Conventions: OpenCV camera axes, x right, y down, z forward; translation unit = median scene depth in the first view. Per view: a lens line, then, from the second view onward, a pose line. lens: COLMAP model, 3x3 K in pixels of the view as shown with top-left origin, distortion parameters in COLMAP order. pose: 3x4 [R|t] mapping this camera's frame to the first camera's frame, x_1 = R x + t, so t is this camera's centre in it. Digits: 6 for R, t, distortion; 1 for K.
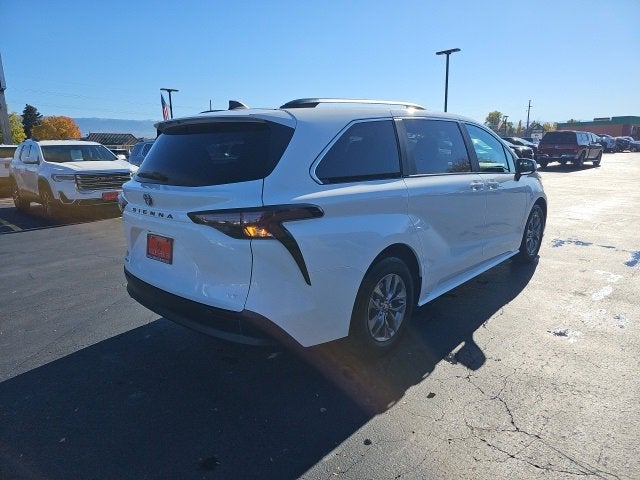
lens RADIAL K [[422.1, 0, 322.4], [0, 422.1, 239.3], [0, 0, 1]] dist [0.052452, -0.040329]
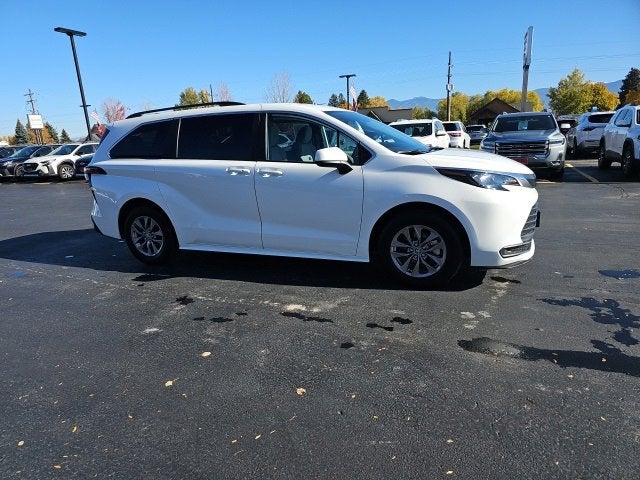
lens RADIAL K [[420.2, 0, 317.0], [0, 420.2, 240.6], [0, 0, 1]] dist [0.060583, -0.050697]
pose [[0.335173, 0.233009, -0.912889, 1.874263], [-0.158997, 0.969027, 0.188961, -0.240841], [0.928644, 0.081812, 0.361839, 0.999577]]
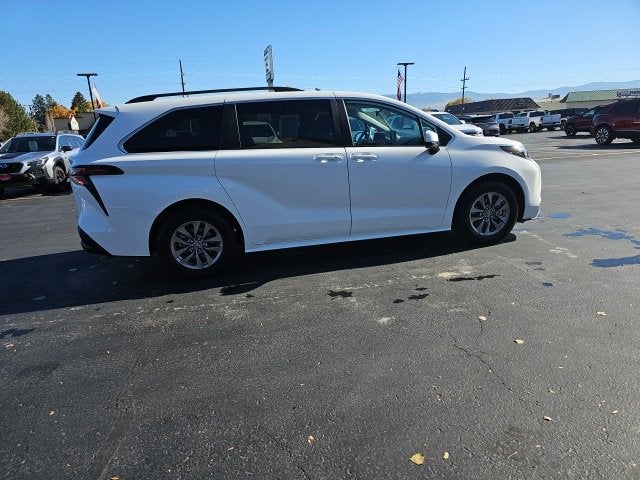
lens RADIAL K [[420.2, 0, 312.6], [0, 420.2, 232.2], [0, 0, 1]] dist [0.060583, -0.050697]
pose [[0.813767, 0.116994, -0.569295, 1.209602], [-0.087809, 0.993035, 0.078560, -0.021120], [0.574520, -0.013940, 0.818372, 0.095374]]
